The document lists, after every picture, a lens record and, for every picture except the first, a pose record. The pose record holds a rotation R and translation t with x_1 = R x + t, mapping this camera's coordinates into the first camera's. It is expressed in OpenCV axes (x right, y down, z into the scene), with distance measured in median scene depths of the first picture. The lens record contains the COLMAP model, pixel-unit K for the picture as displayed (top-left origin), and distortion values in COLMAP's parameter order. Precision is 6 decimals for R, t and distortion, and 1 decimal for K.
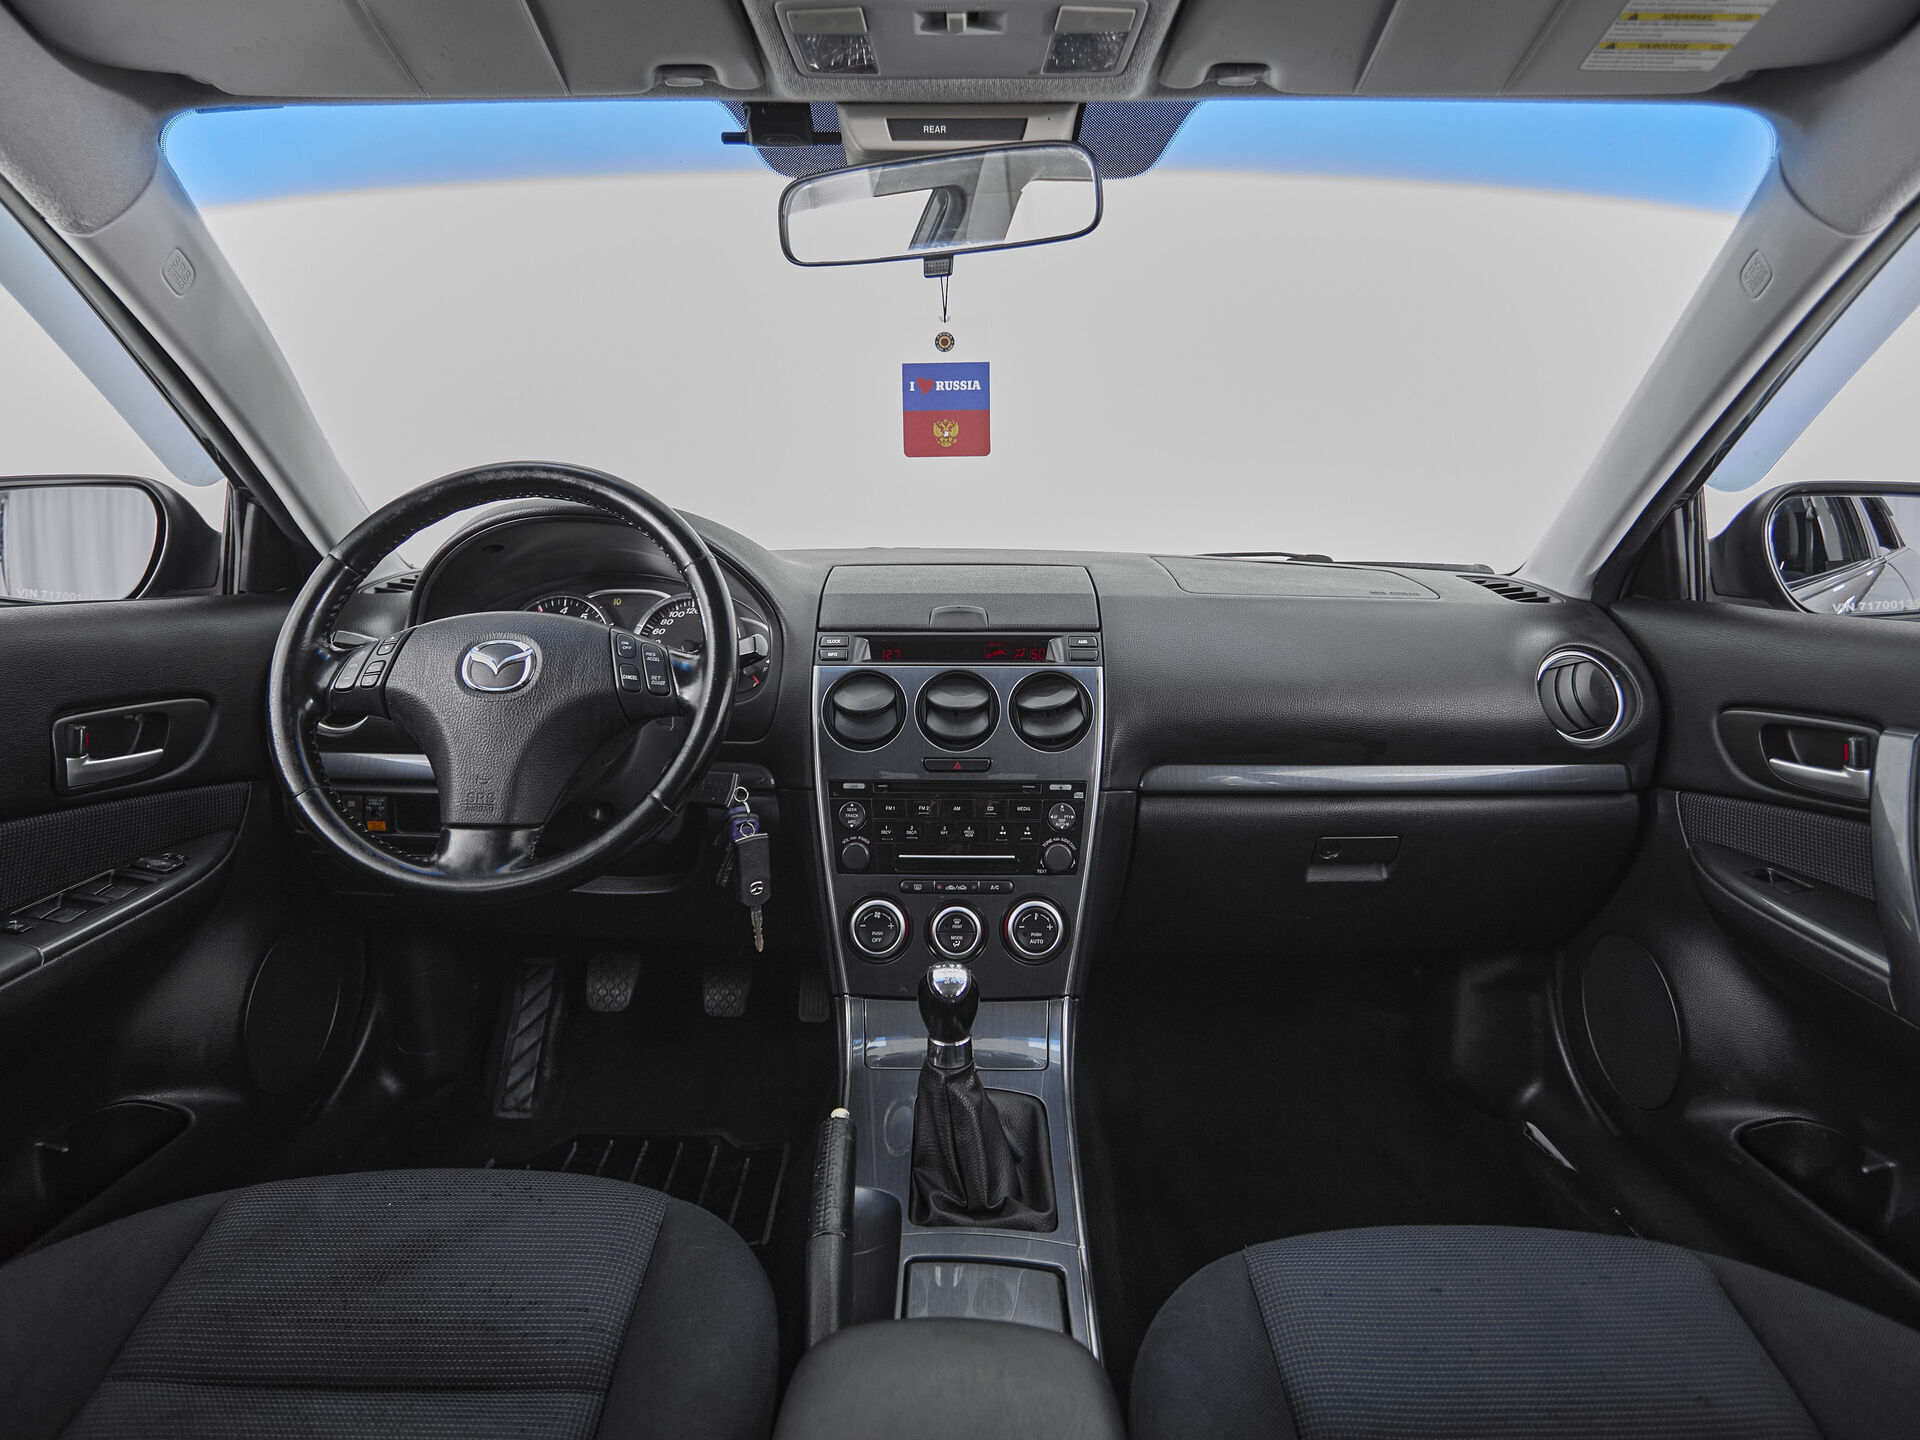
lens RADIAL K [[1127.1, 0, 950.8], [0, 1127.1, 657.0], [0, 0, 1]] dist [-0.003175, -0.002355]
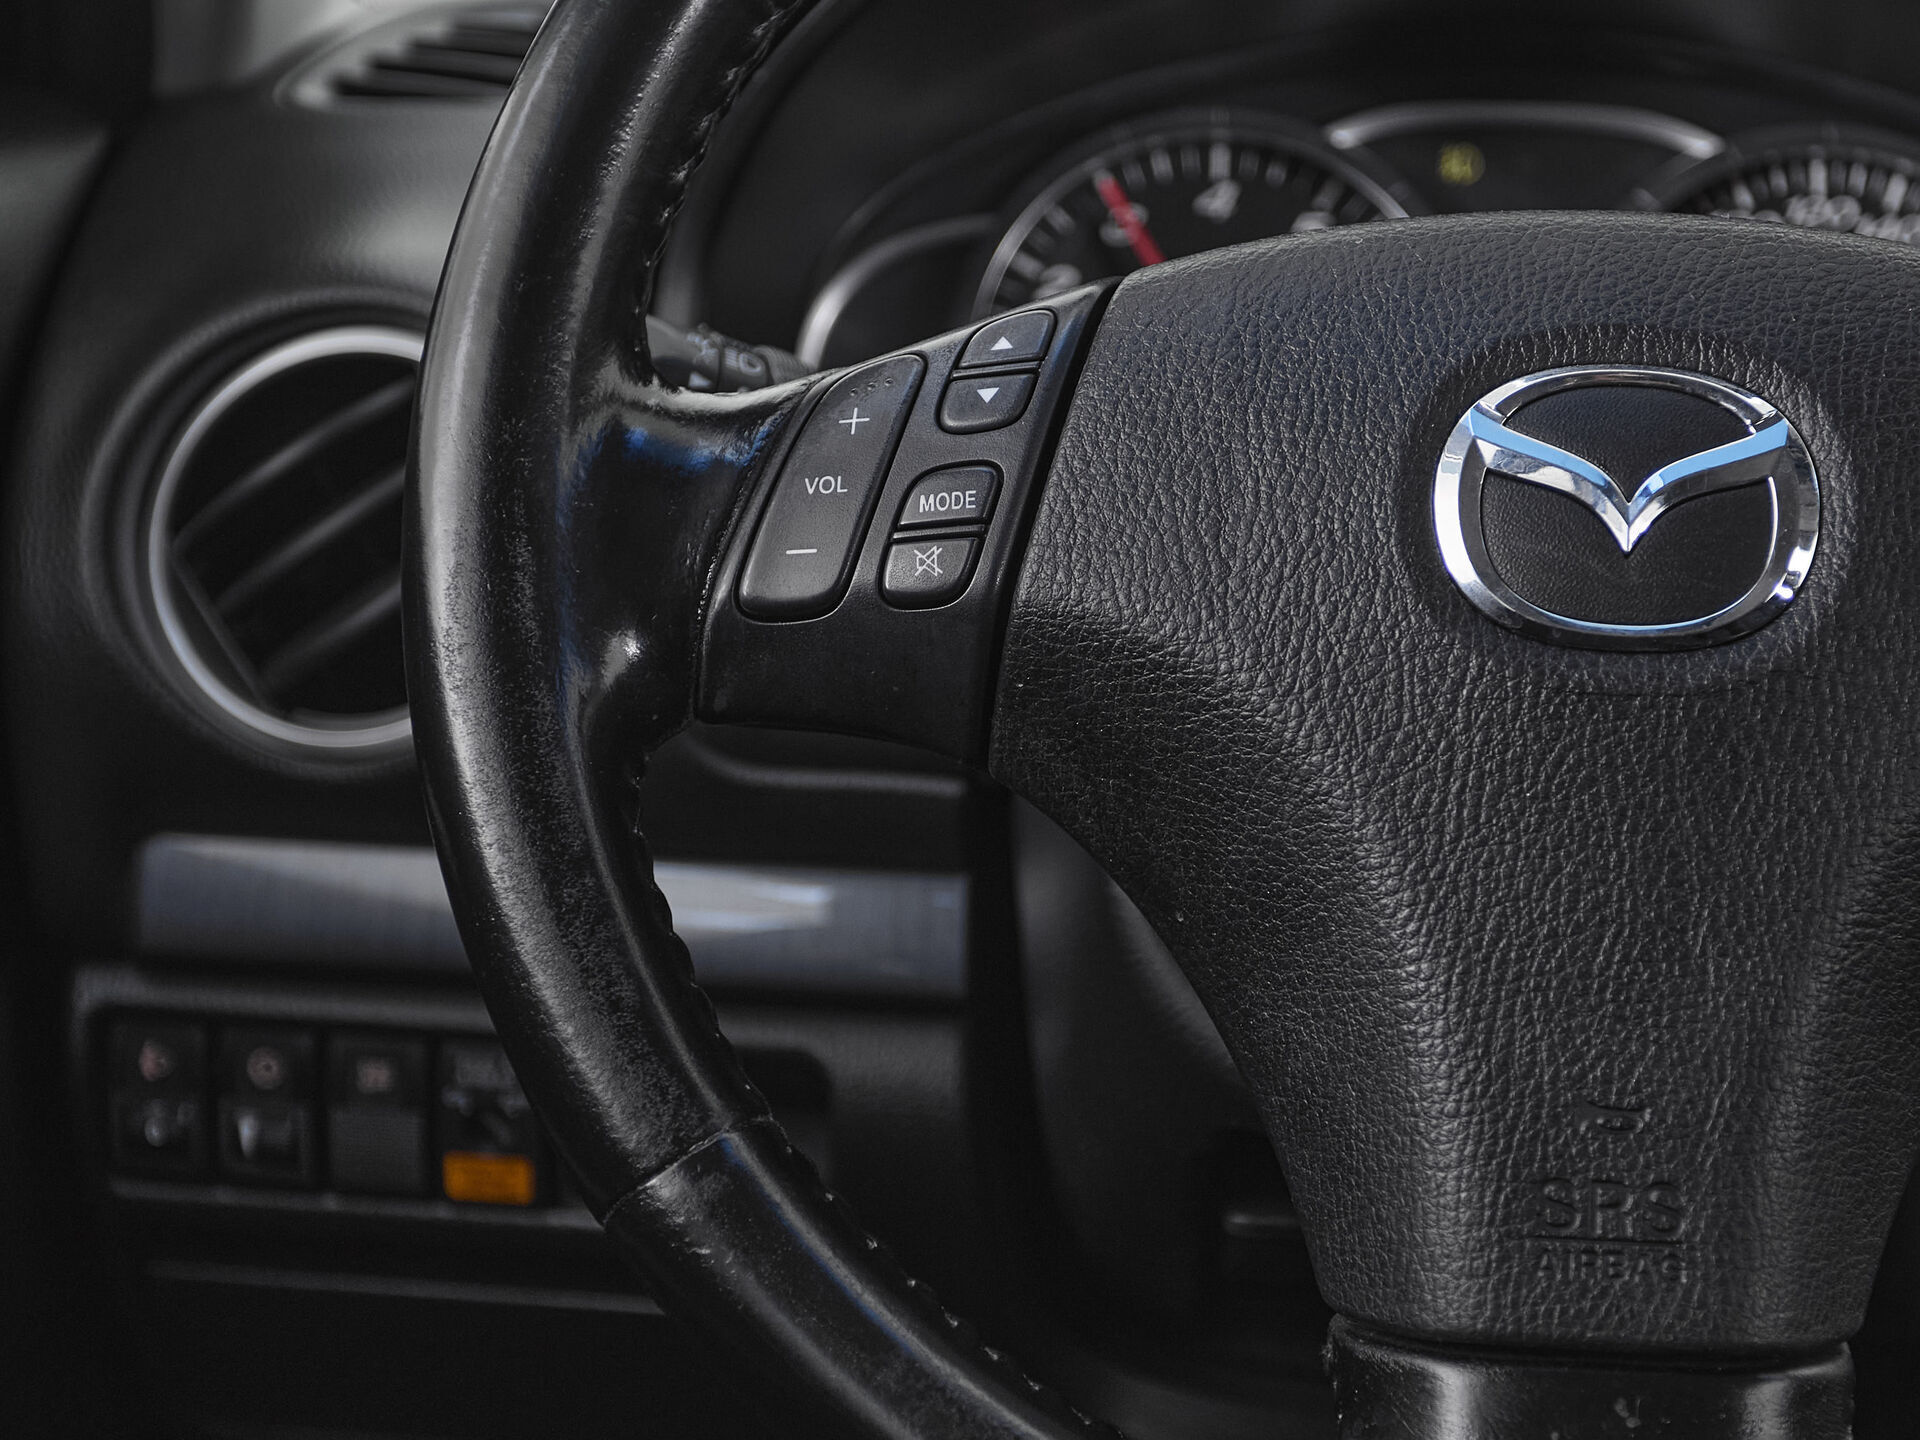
lens RADIAL K [[3773.4, 0, 1020.9], [0, 3773.4, 817.9], [0, 0, 1]] dist [0.008770, 0.009543]
pose [[0.998373, 0.026520, -0.050483, -0.399741], [-0.020152, 0.992236, 0.122723, -0.013572], [0.053345, -0.121506, 0.991156, 0.305393]]
